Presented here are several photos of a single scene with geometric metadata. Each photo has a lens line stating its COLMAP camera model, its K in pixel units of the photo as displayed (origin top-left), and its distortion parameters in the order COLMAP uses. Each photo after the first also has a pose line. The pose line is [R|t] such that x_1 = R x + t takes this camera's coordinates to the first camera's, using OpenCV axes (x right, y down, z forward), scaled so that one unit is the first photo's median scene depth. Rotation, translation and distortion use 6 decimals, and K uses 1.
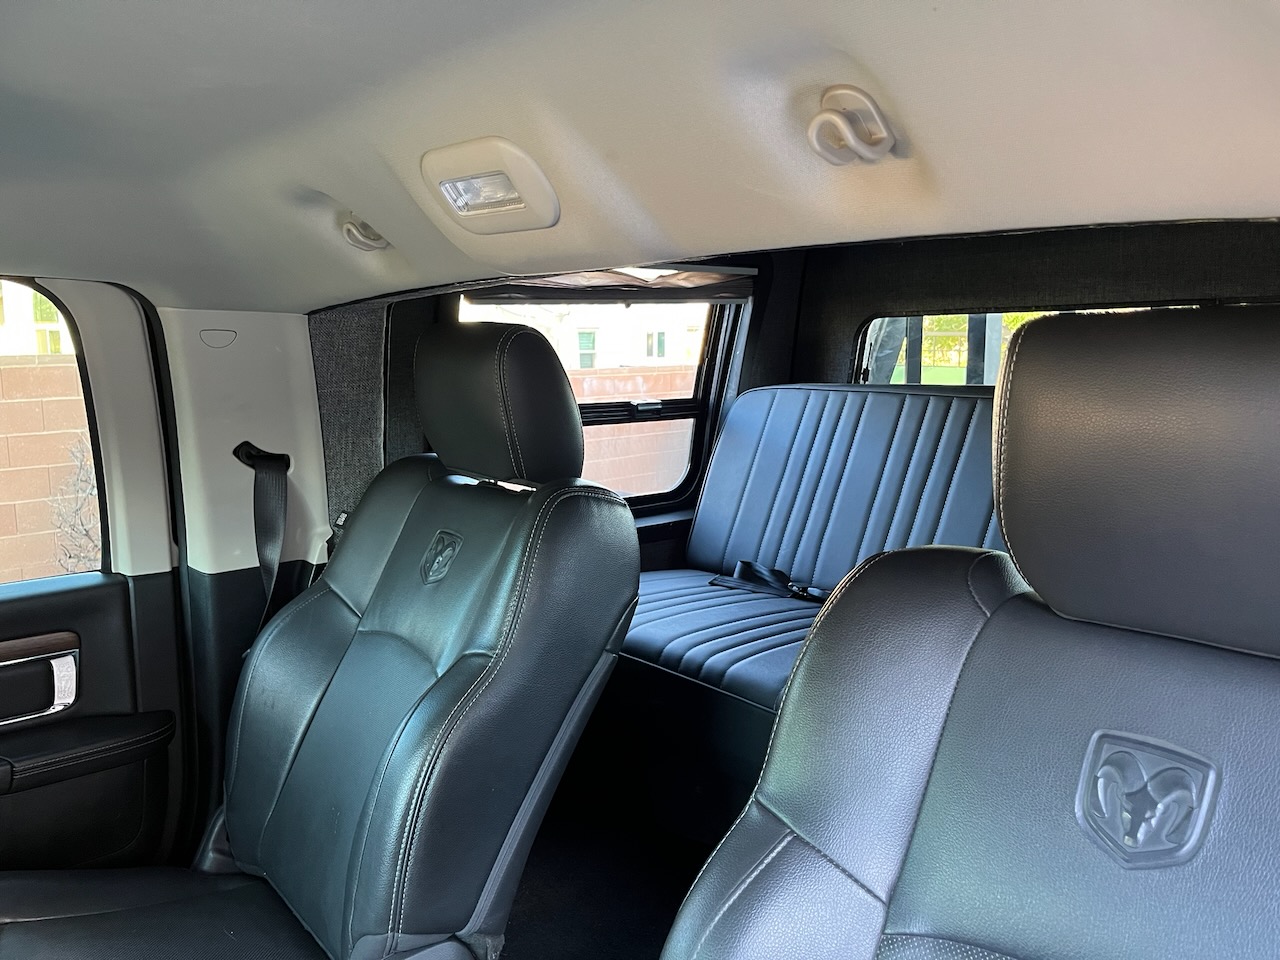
lens RADIAL K [[1006.1, 0, 648.7], [0, 1006.1, 478.3], [0, 0, 1]] dist [0.040618, -0.061680]
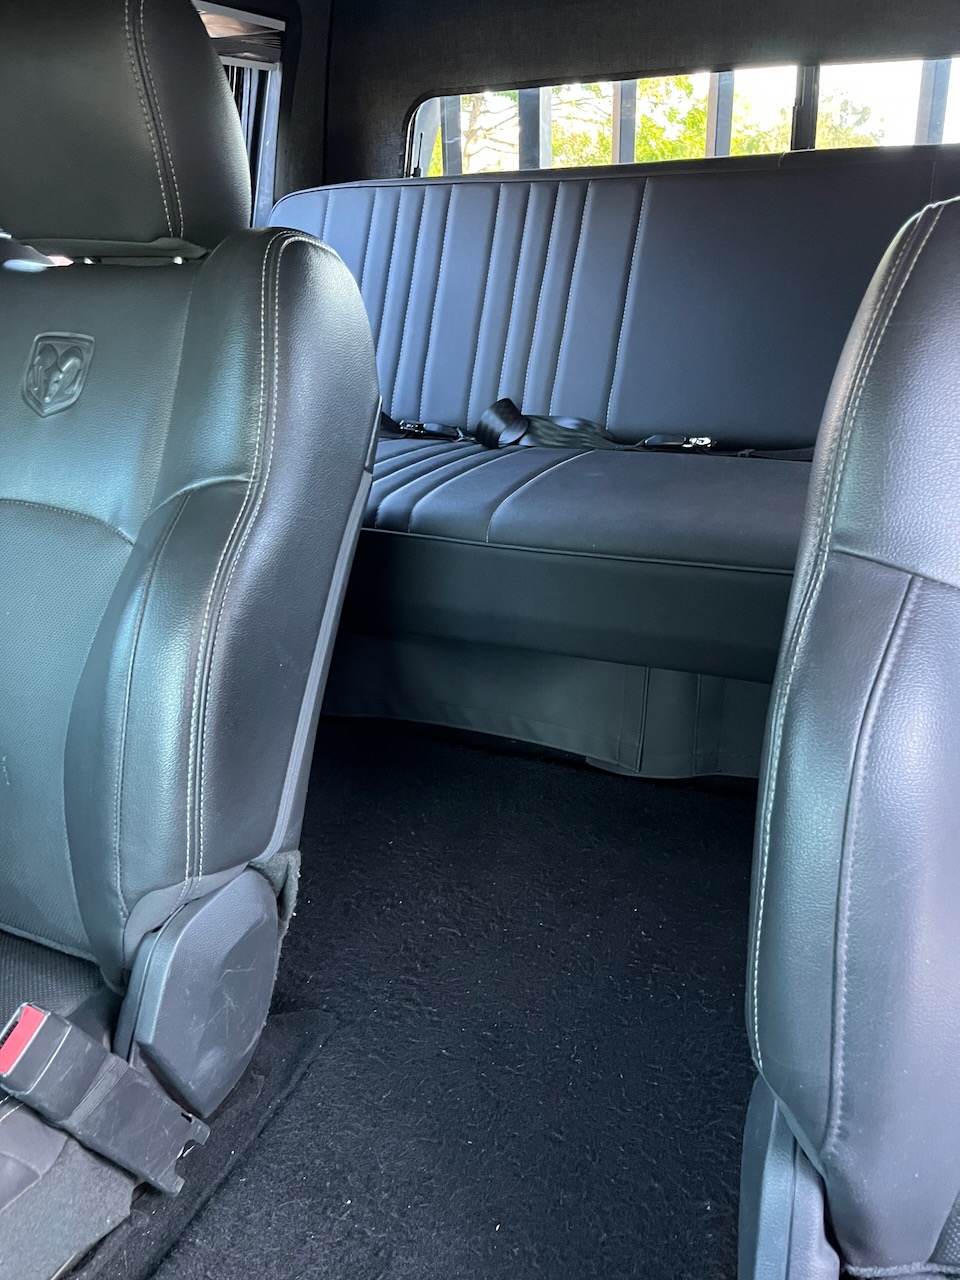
lens RADIAL K [[1006.1, 0, 479.5], [0, 1006.1, 650.0], [0, 0, 1]] dist [0.040618, -0.061680]
pose [[0.902634, -0.183962, 0.389114, -0.250490], [0.079114, 0.959567, 0.270135, 0.095358], [-0.423075, -0.213049, 0.880692, 0.257332]]
